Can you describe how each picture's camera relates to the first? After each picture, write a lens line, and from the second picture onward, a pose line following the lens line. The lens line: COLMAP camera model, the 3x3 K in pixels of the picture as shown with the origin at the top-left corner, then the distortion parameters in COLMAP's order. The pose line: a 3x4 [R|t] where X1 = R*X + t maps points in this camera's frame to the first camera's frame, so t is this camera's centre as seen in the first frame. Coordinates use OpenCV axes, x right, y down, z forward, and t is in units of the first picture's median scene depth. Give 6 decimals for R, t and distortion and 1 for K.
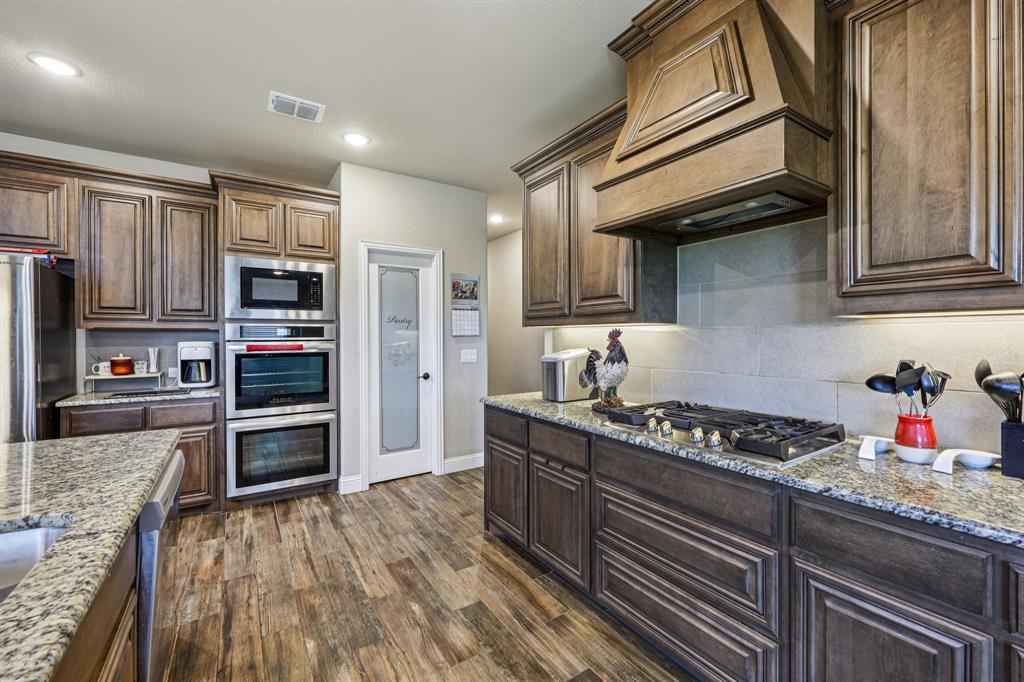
lens RADIAL K [[424.5, 0, 514.3], [0, 424.5, 337.5], [0, 0, 1]] dist [-0.000898, 0.000096]
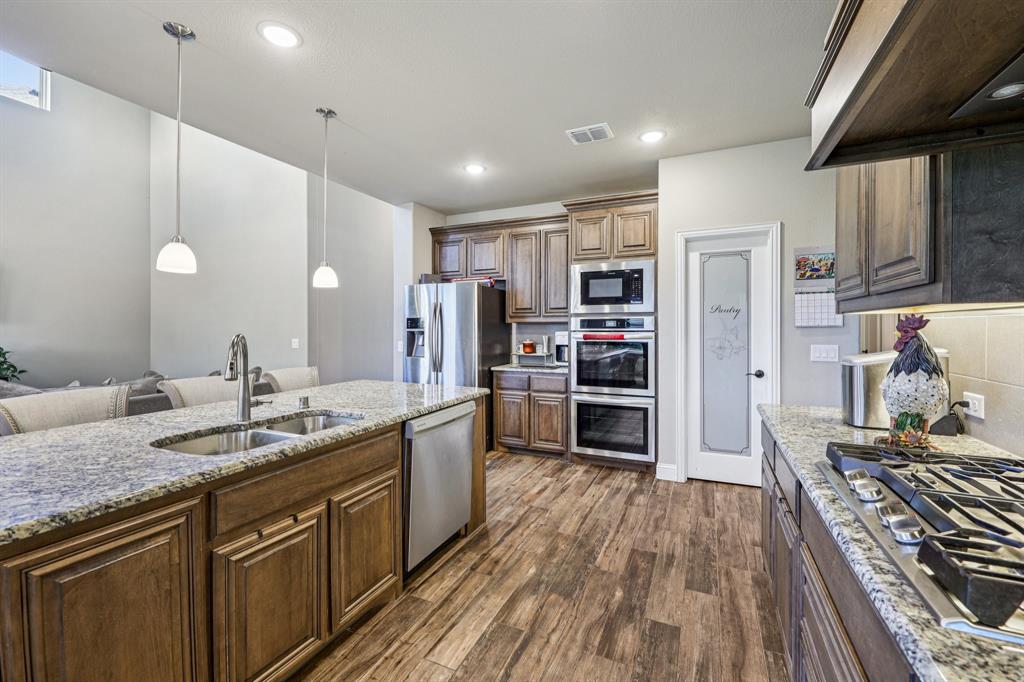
lens RADIAL K [[423.4, 0, 510.6], [0, 423.4, 331.5], [0, 0, 1]] dist [0.001407, 0.000021]
pose [[0.529455, 0.008012, -0.848300, 0.338107], [-0.000962, 0.999960, 0.008844, -0.001696], [0.848337, -0.003866, 0.529442, 0.168498]]
